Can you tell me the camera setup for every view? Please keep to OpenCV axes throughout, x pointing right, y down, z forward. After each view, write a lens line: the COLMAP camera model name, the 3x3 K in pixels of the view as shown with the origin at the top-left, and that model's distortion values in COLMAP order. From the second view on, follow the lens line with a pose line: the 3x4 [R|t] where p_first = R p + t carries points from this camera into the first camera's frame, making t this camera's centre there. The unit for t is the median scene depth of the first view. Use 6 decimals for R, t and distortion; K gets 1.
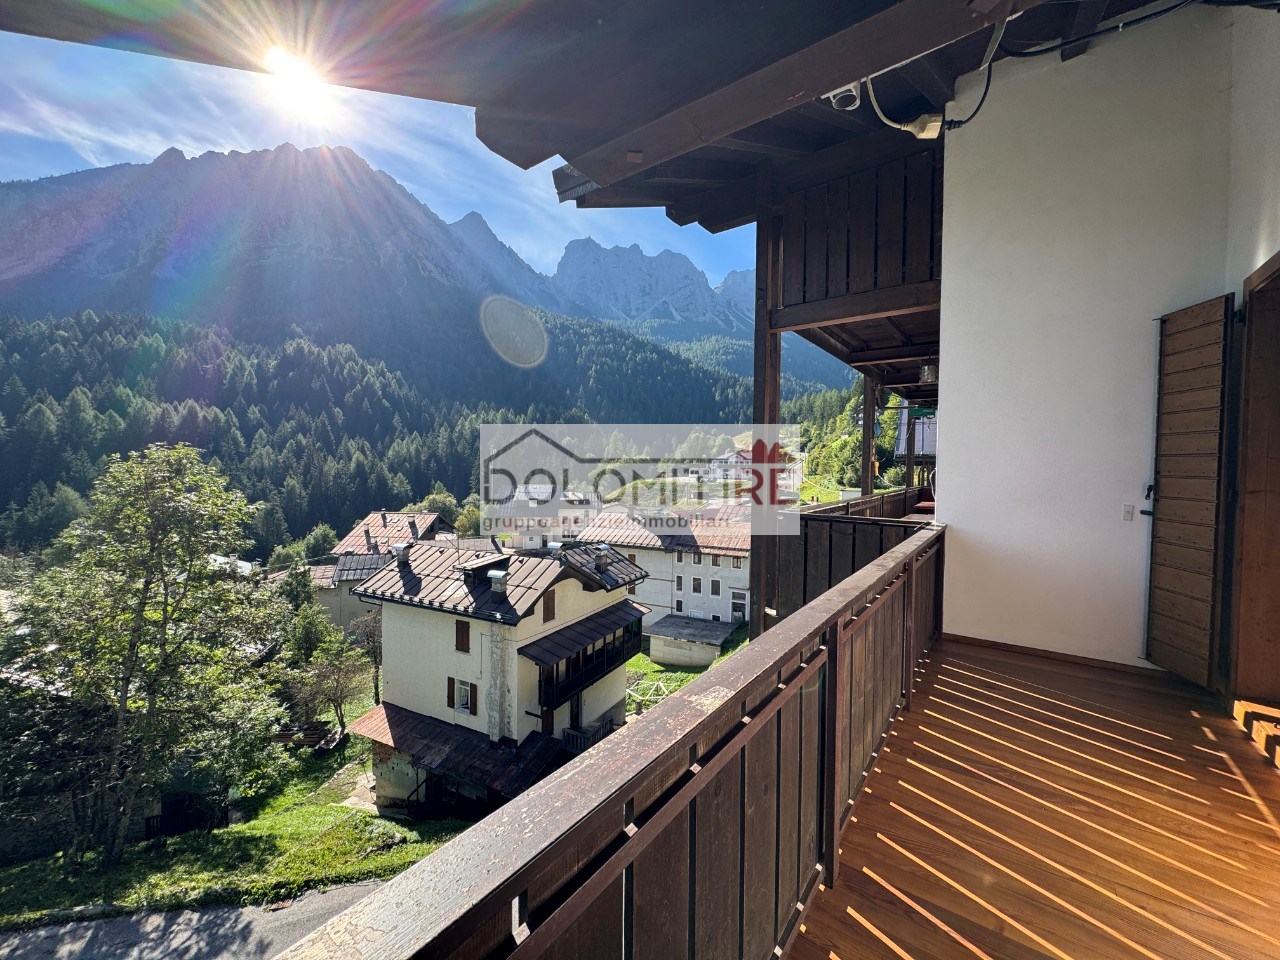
lens RADIAL K [[514.8, 0, 635.7], [0, 514.8, 479.5], [0, 0, 1]] dist [-0.003547, 0.000310]
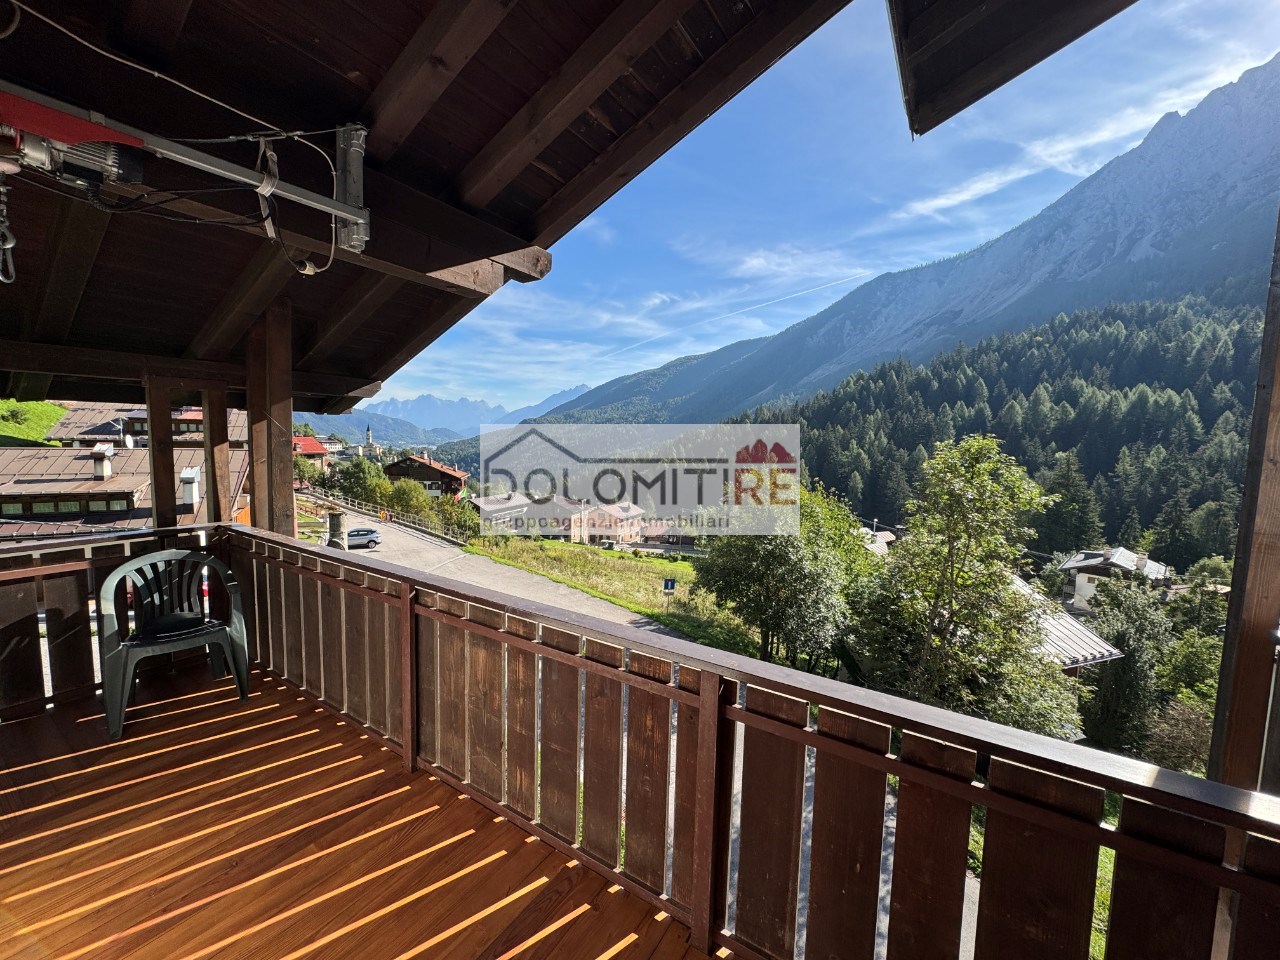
lens RADIAL K [[514.8, 0, 643.0], [0, 514.8, 480.2], [0, 0, 1]] dist [-0.003547, 0.000310]
pose [[0.075854, 0.078729, -0.994006, 0.165015], [-0.052550, 0.995808, 0.074862, -0.012997], [0.995733, 0.046556, 0.079673, 0.139474]]
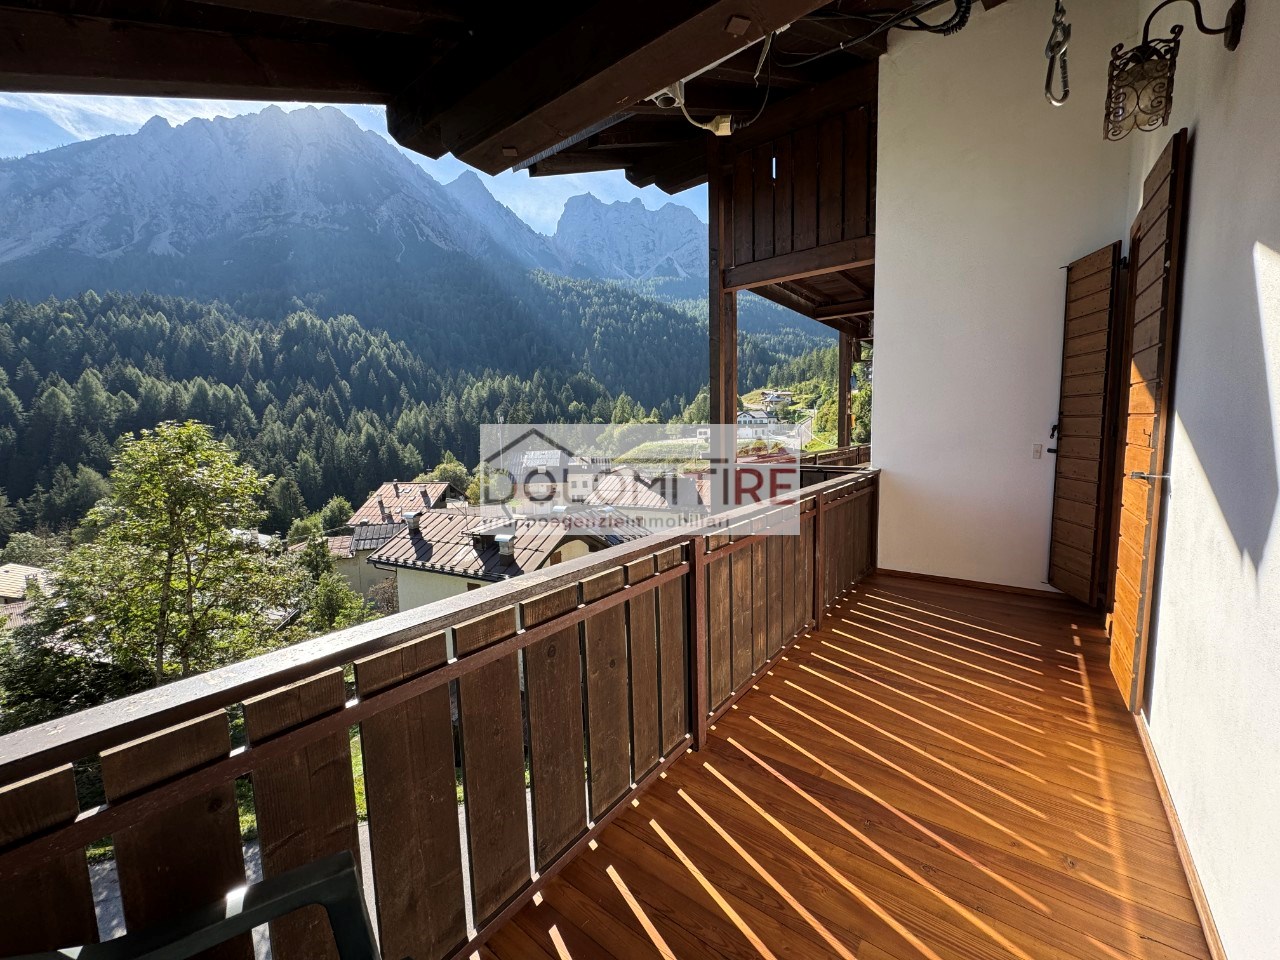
lens RADIAL K [[514.8, 0, 636.0], [0, 514.8, 480.4], [0, 0, 1]] dist [-0.003547, 0.000310]
pose [[0.999283, -0.031732, -0.020648, 0.025667], [0.033155, 0.996803, 0.072698, 0.003588], [0.018276, -0.073331, 0.997140, -0.019166]]
